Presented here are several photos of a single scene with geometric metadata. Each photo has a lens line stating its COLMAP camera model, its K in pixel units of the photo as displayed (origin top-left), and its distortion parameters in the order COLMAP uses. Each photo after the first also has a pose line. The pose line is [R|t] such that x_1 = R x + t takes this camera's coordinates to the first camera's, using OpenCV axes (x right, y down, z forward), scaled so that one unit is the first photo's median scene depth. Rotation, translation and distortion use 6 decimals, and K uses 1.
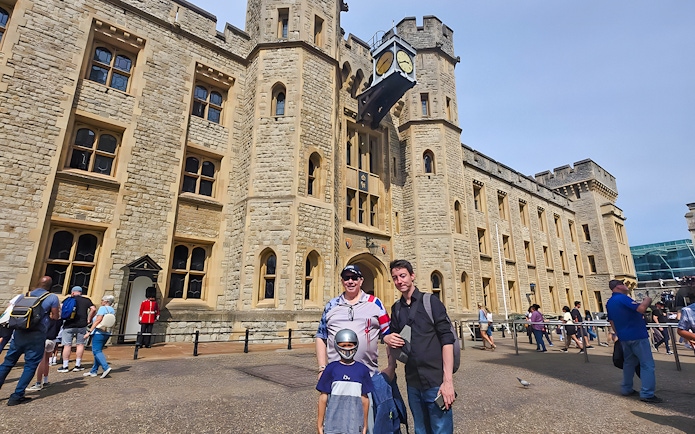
lens RADIAL K [[352.3, 0, 347.5], [0, 352.3, 217.0], [0, 0, 1]] dist [-0.000641, -0.000134]
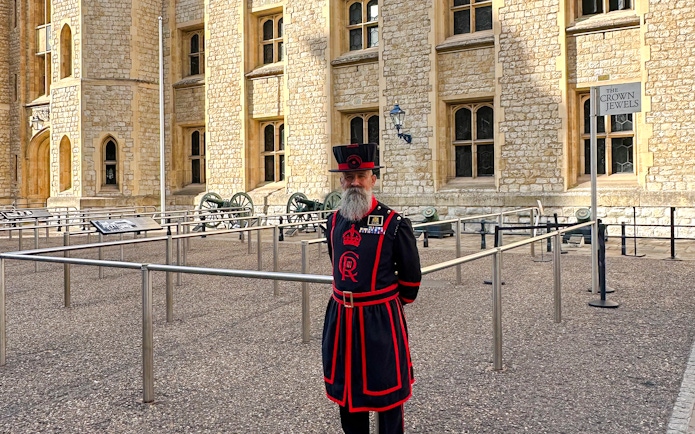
lens RADIAL K [[509.8, 0, 347.5], [0, 509.8, 217.0], [0, 0, 1]] dist [-0.099465, -0.000216]
pose [[0.354945, 0.027533, -0.934482, 0.290802], [0.259066, 0.957525, 0.126613, 0.067145], [0.898276, -0.287033, 0.332736, 0.238449]]
